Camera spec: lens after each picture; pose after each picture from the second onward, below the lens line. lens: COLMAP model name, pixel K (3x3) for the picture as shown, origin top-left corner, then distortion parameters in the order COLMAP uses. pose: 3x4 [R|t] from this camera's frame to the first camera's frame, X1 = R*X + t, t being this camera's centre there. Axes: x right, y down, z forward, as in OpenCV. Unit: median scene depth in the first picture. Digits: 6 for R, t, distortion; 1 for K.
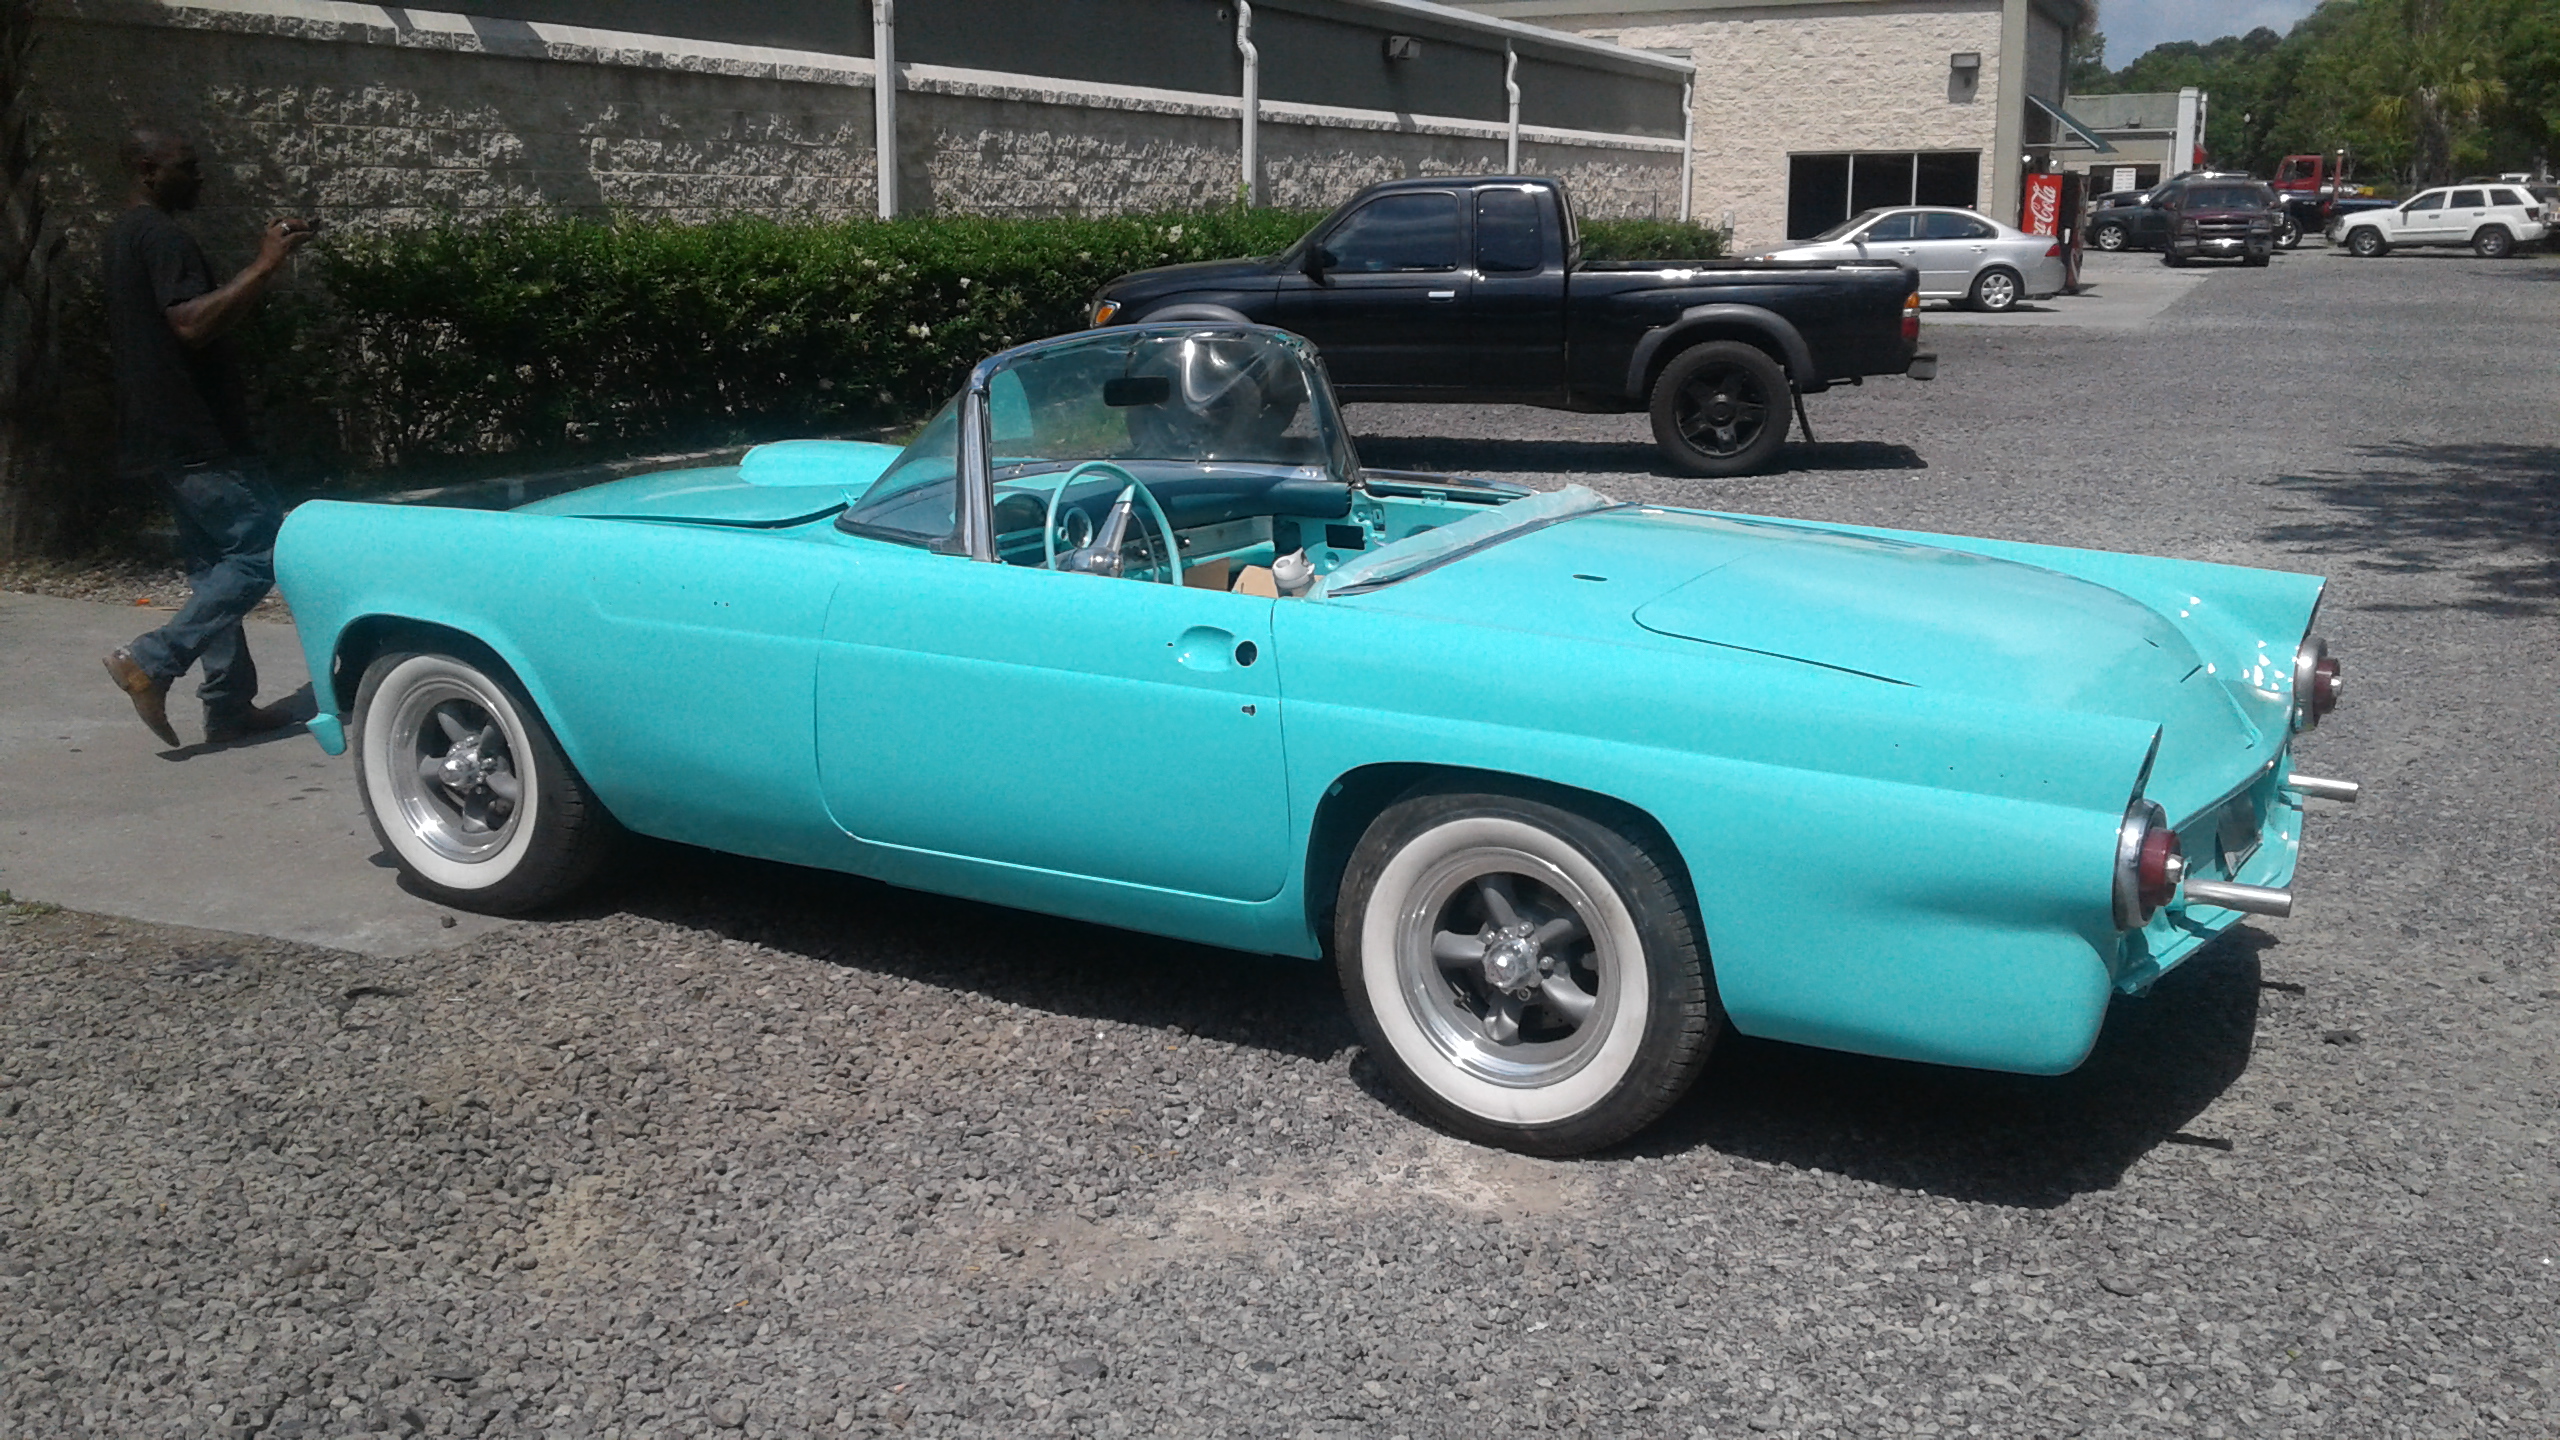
lens RADIAL K [[2316.9, 0, 1280.0], [0, 2316.9, 720.0], [0, 0, 1]] dist [0.072088, -0.155422]
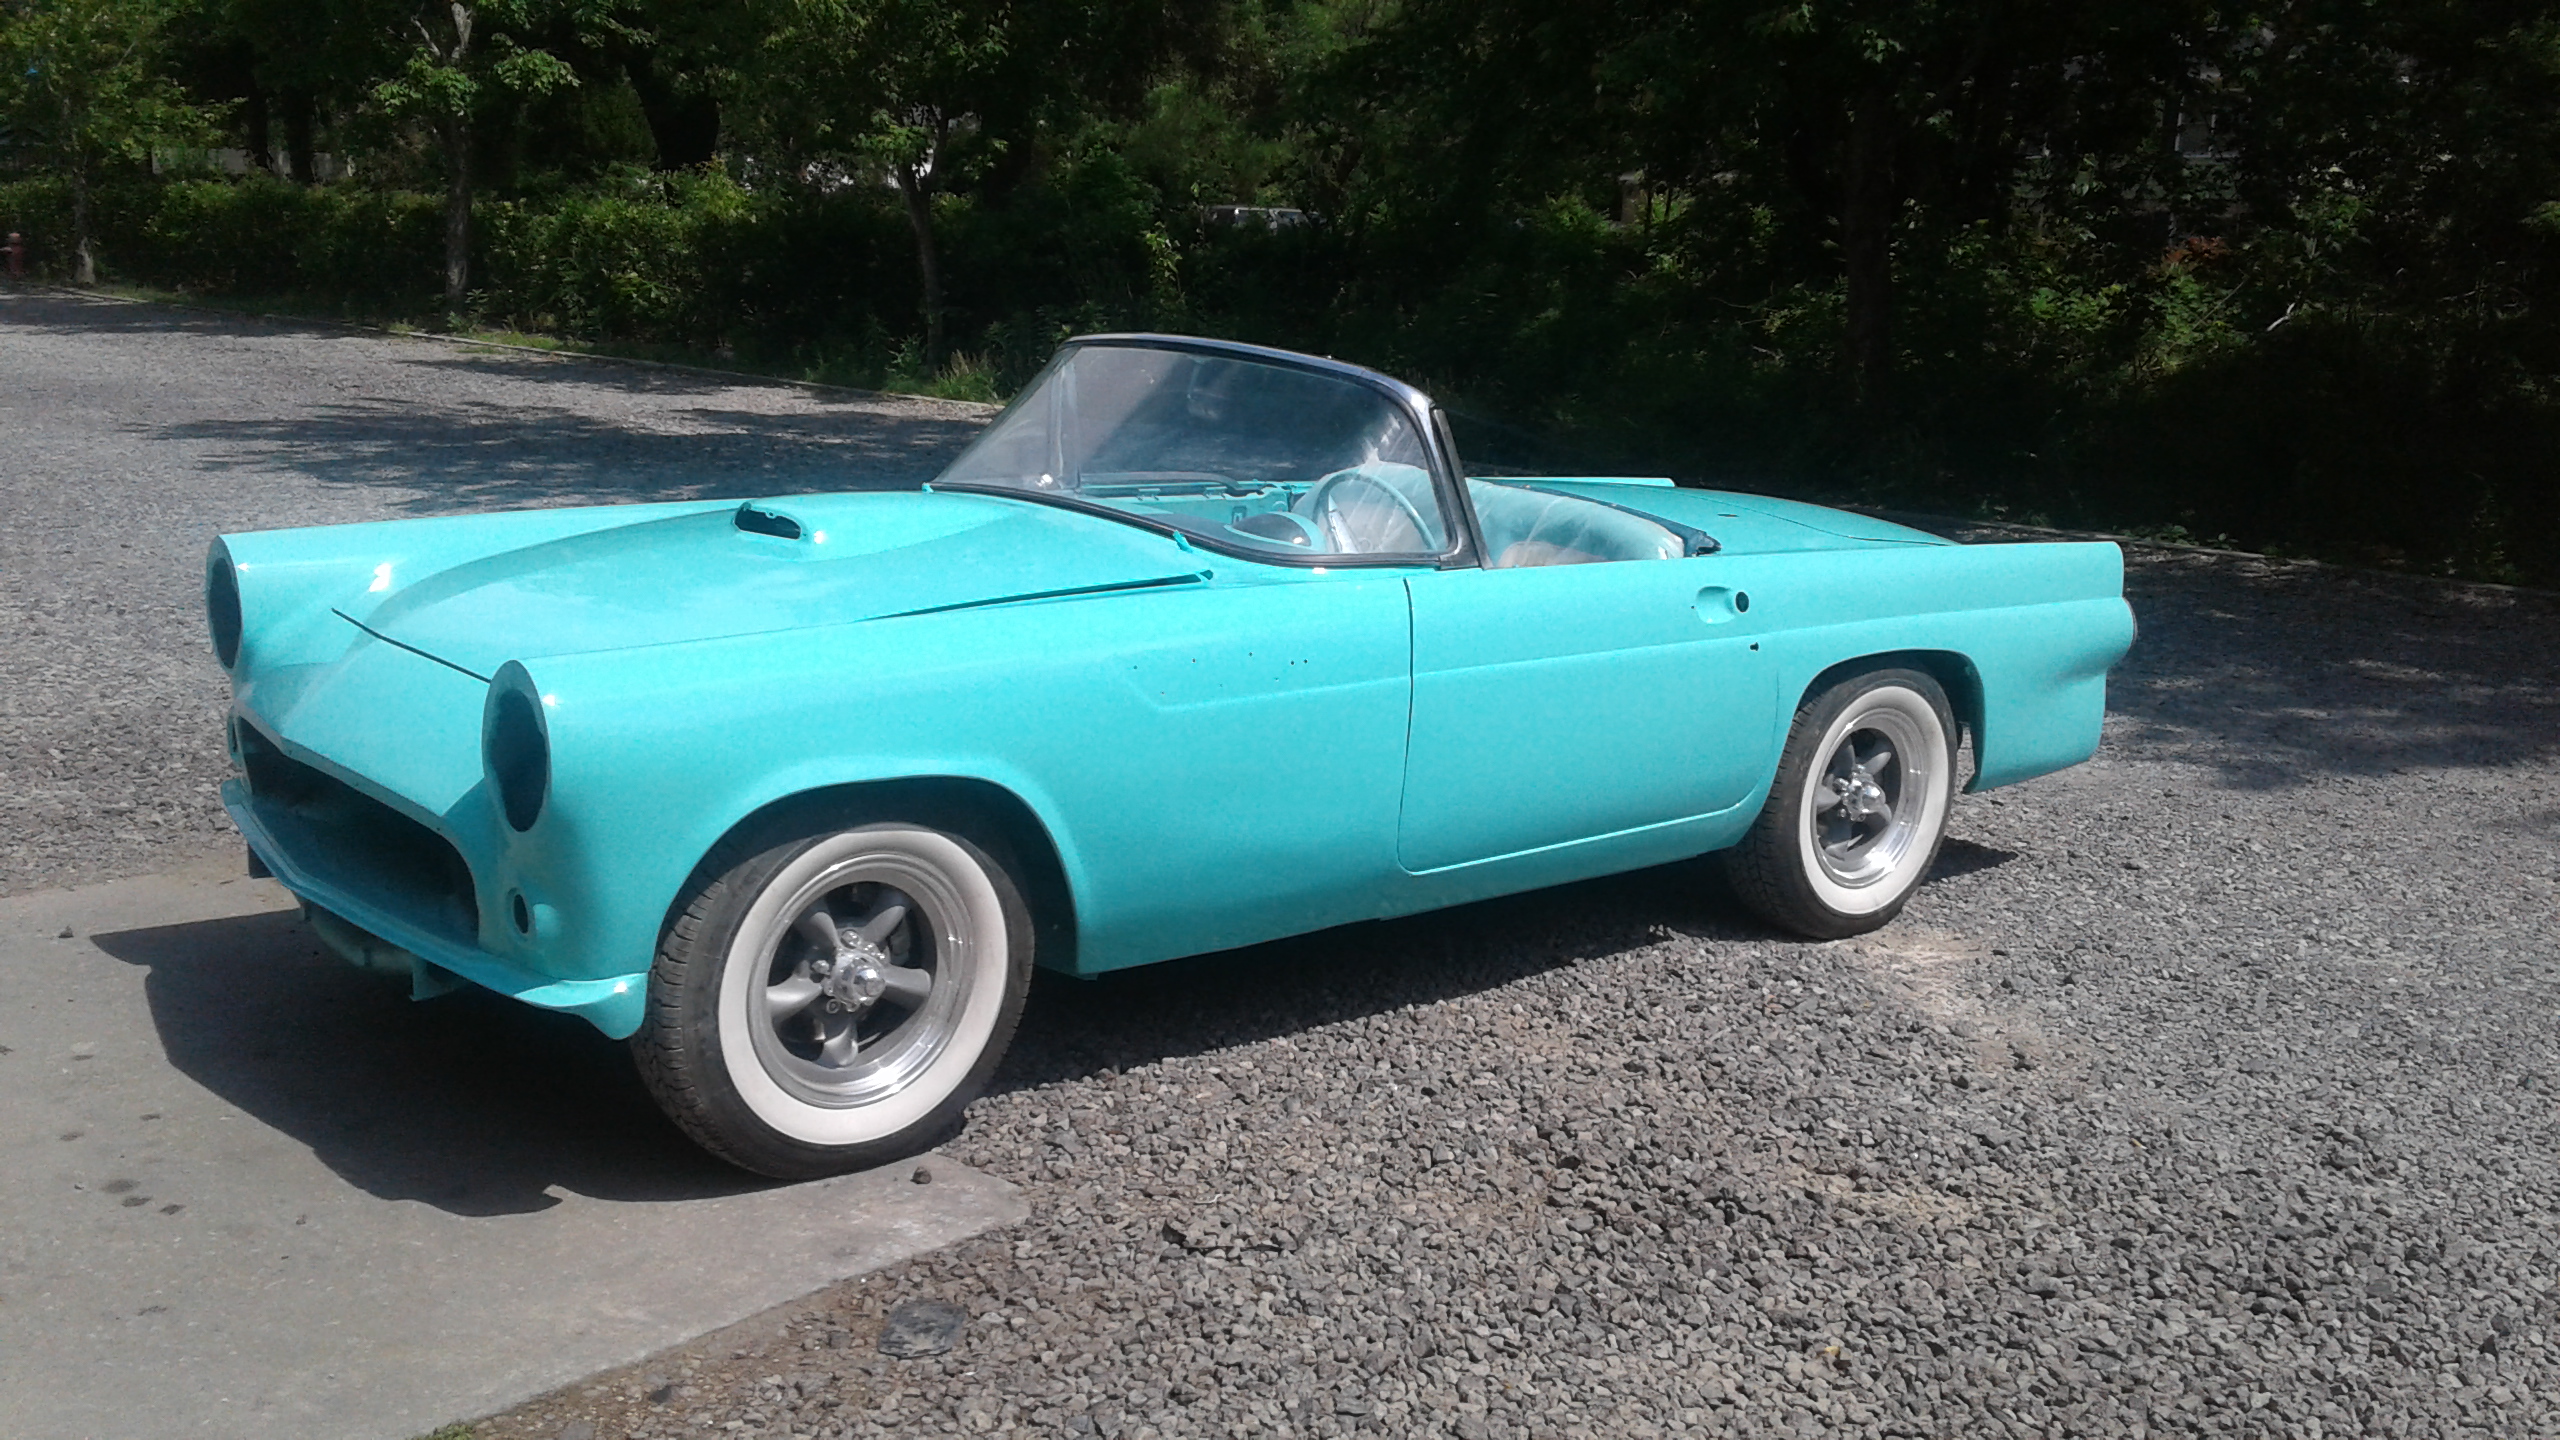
lens RADIAL K [[2316.9, 0, 1280.0], [0, 2316.9, 720.0], [0, 0, 1]] dist [0.072088, -0.155422]
pose [[0.358639, -0.180779, 0.915804, -1.090392], [0.166934, 0.977674, 0.127619, -0.145966], [-0.918429, 0.107110, 0.380810, 0.683609]]
